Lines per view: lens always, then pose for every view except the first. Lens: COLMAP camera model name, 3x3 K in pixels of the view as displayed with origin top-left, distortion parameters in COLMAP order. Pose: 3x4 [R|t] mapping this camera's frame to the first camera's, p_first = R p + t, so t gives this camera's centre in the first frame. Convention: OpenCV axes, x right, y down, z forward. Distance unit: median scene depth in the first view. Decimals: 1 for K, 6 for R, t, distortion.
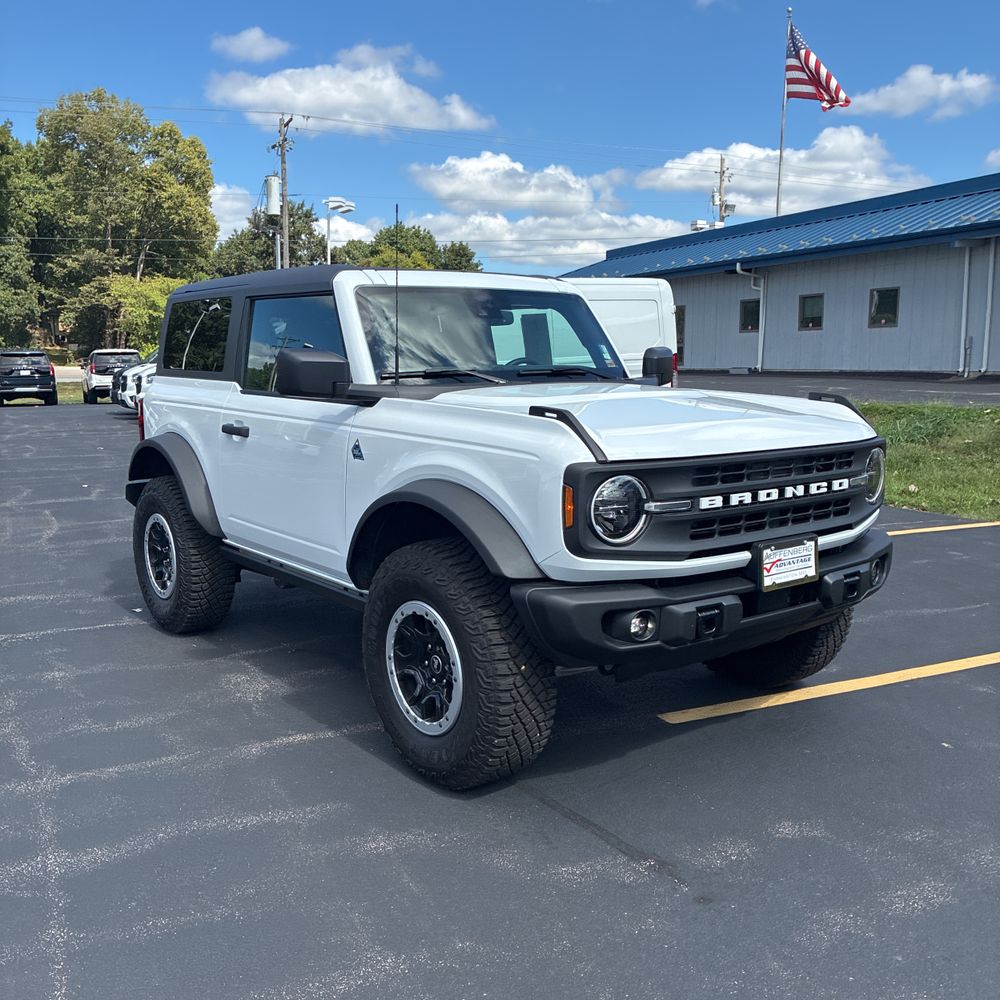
lens RADIAL K [[1014.5, 0, 483.3], [0, 1014.5, 484.0], [0, 0, 1]] dist [0.020585, 0.000000]
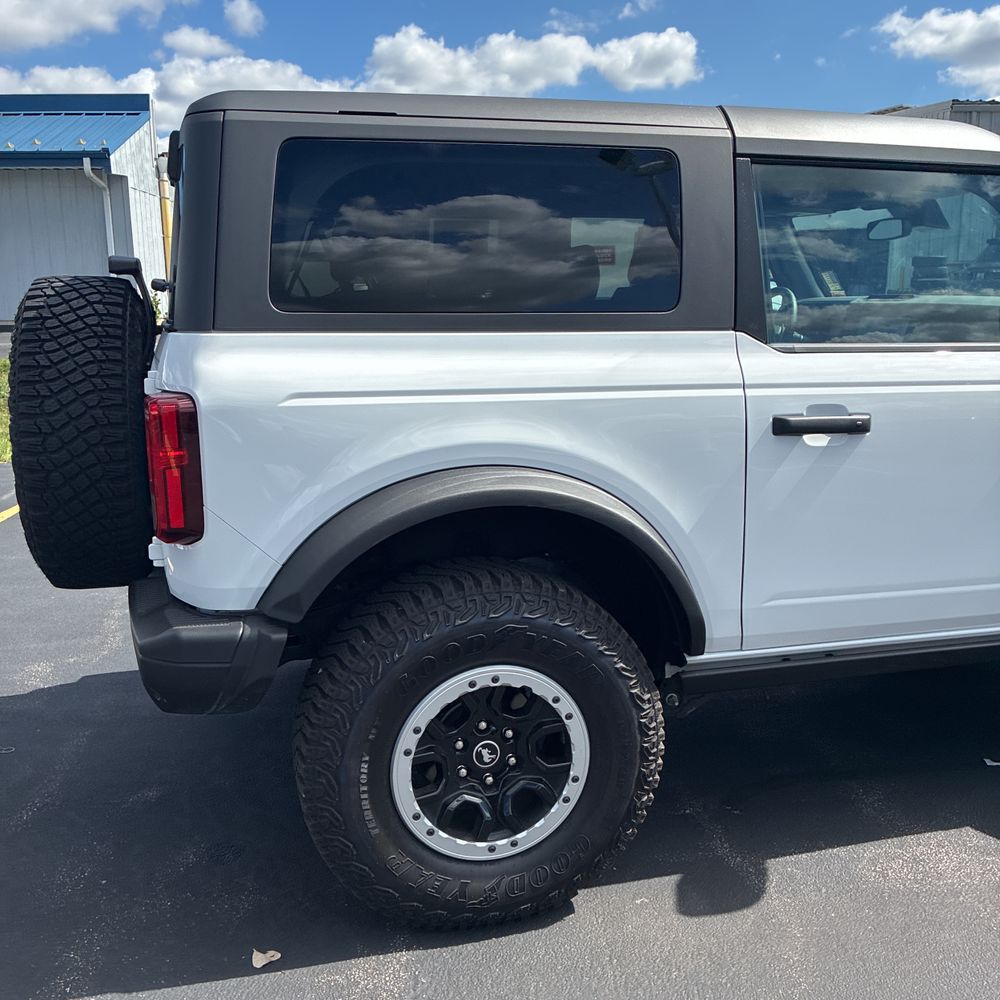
lens RADIAL K [[1014.5, 0, 477.2], [0, 1014.5, 511.0], [0, 0, 1]] dist [0.020585, 0.000000]
pose [[0.388963, -0.187031, 0.902068, -1.004385], [0.121675, 0.981027, 0.150937, -0.140004], [-0.913183, 0.051050, 0.404340, 1.237430]]
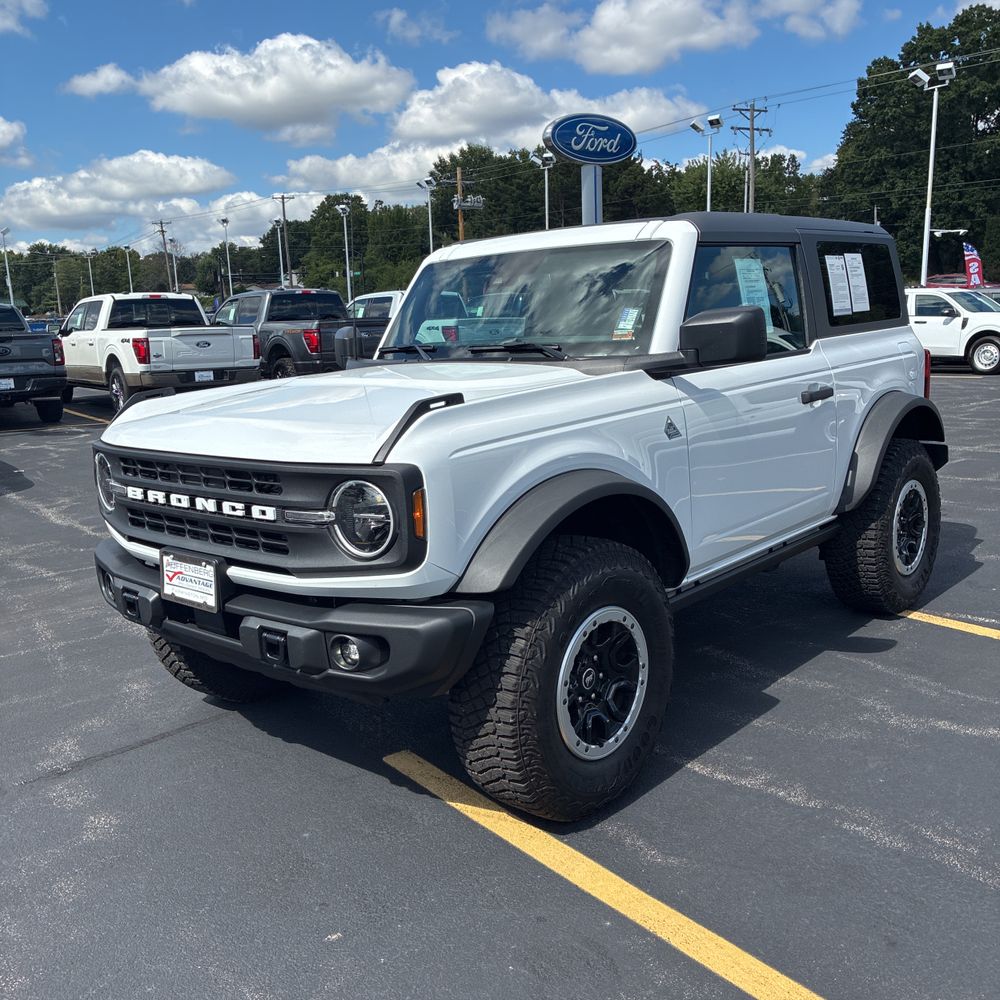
lens RADIAL K [[1014.5, 0, 490.0], [0, 1014.5, 492.5], [0, 0, 1]] dist [0.020585, 0.000000]
pose [[0.187732, 0.163966, -0.968438, 1.118115], [-0.076416, 0.985418, 0.152028, -0.143985], [0.979243, 0.045464, 0.197525, 0.999518]]
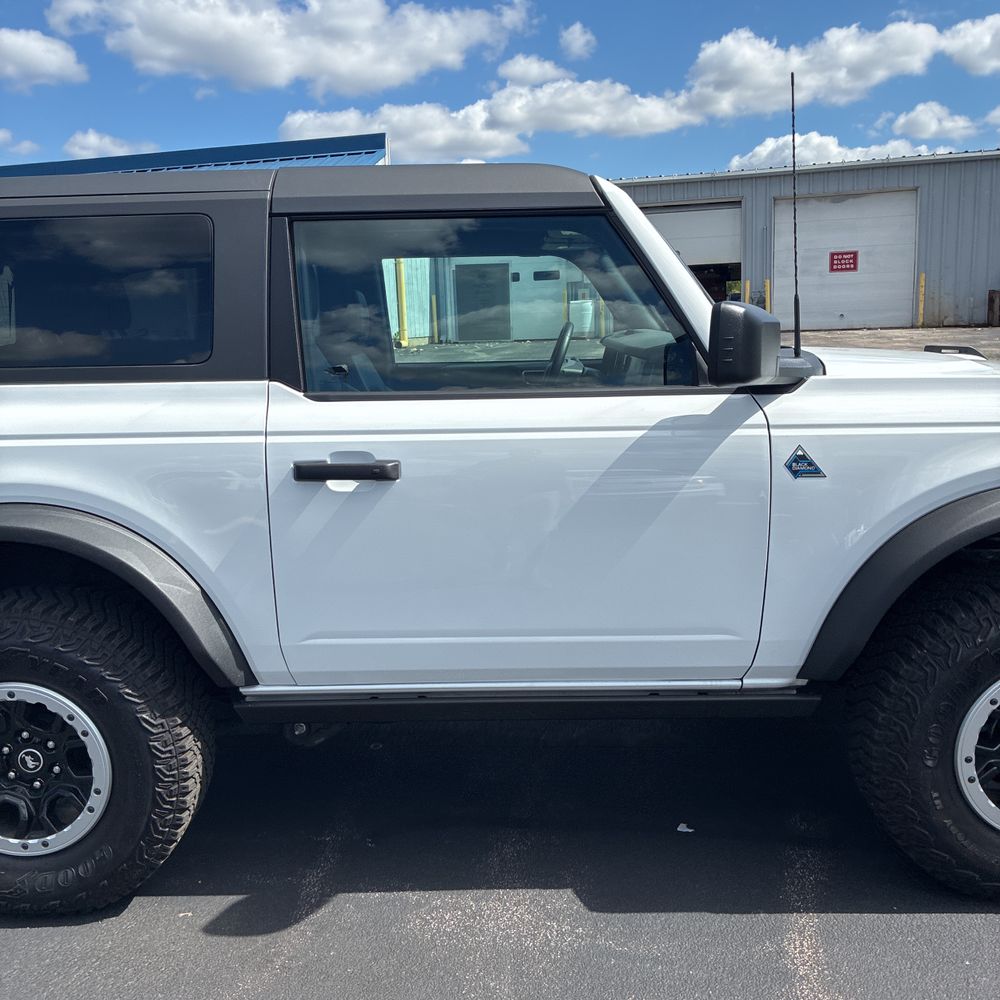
lens RADIAL K [[1014.5, 0, 486.7], [0, 1014.5, 499.3], [0, 0, 1]] dist [0.020585, 0.000000]
pose [[0.637049, -0.153514, 0.755382, -0.766861], [0.127836, 0.987438, 0.092864, -0.100341], [-0.760149, 0.037406, 0.648671, 0.790224]]
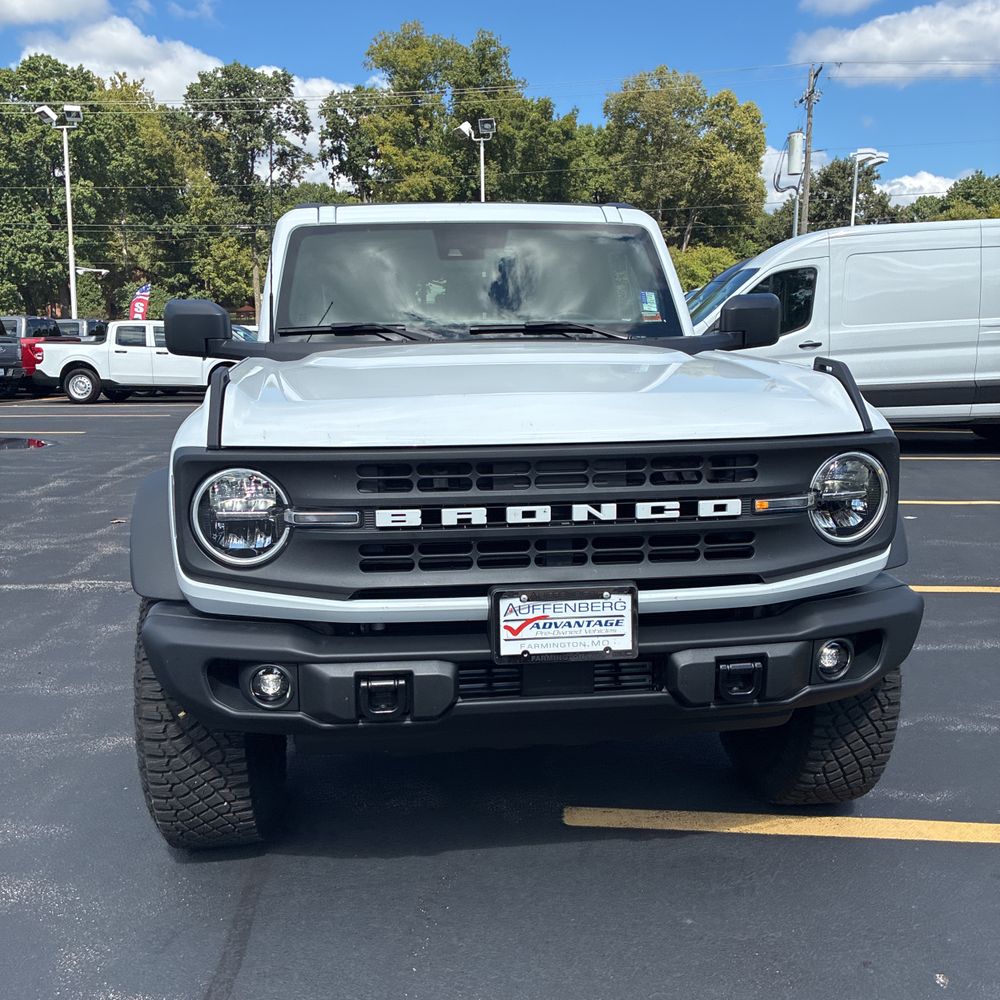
lens RADIAL K [[1014.5, 0, 482.8], [0, 1014.5, 487.8], [0, 0, 1]] dist [0.020585, 0.000000]
pose [[0.861070, 0.074022, -0.503070, 0.524501], [-0.057526, 0.997177, 0.048262, -0.031645], [0.505222, -0.012617, 0.862897, 0.401042]]
